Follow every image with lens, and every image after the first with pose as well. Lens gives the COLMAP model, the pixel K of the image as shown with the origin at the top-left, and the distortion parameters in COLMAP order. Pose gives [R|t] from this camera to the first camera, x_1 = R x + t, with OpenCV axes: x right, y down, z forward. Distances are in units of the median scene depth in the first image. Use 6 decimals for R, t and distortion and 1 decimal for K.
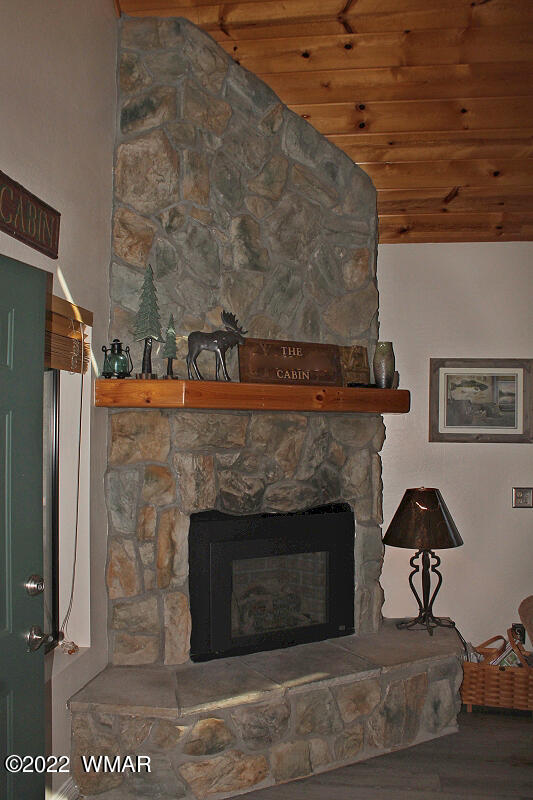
lens RADIAL K [[674.6, 0, 268.1], [0, 674.6, 402.9], [0, 0, 1]] dist [-0.117127, 0.037247]
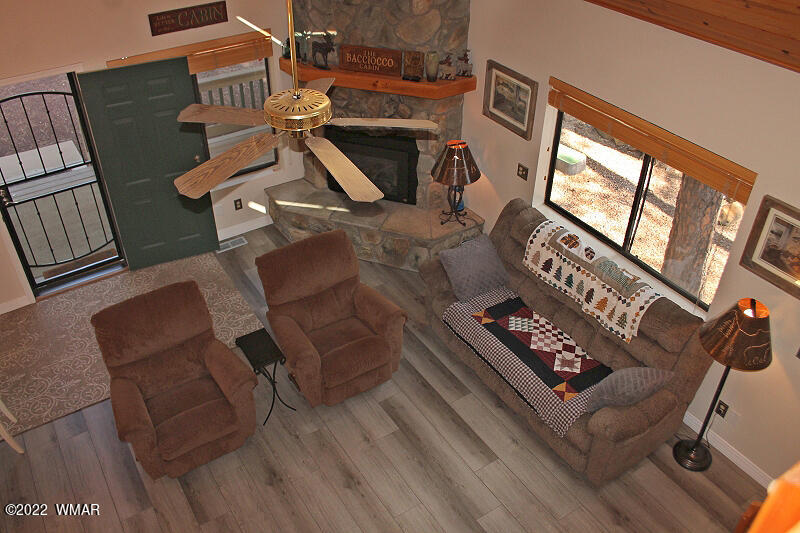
lens RADIAL K [[674.6, 0, 406.9], [0, 674.6, 265.6], [0, 0, 1]] dist [-0.117127, 0.037247]
pose [[0.677813, 0.441084, -0.588230, 1.170680], [0.020271, 0.788542, 0.614646, -0.606469], [0.734955, -0.428539, 0.525543, -0.059485]]
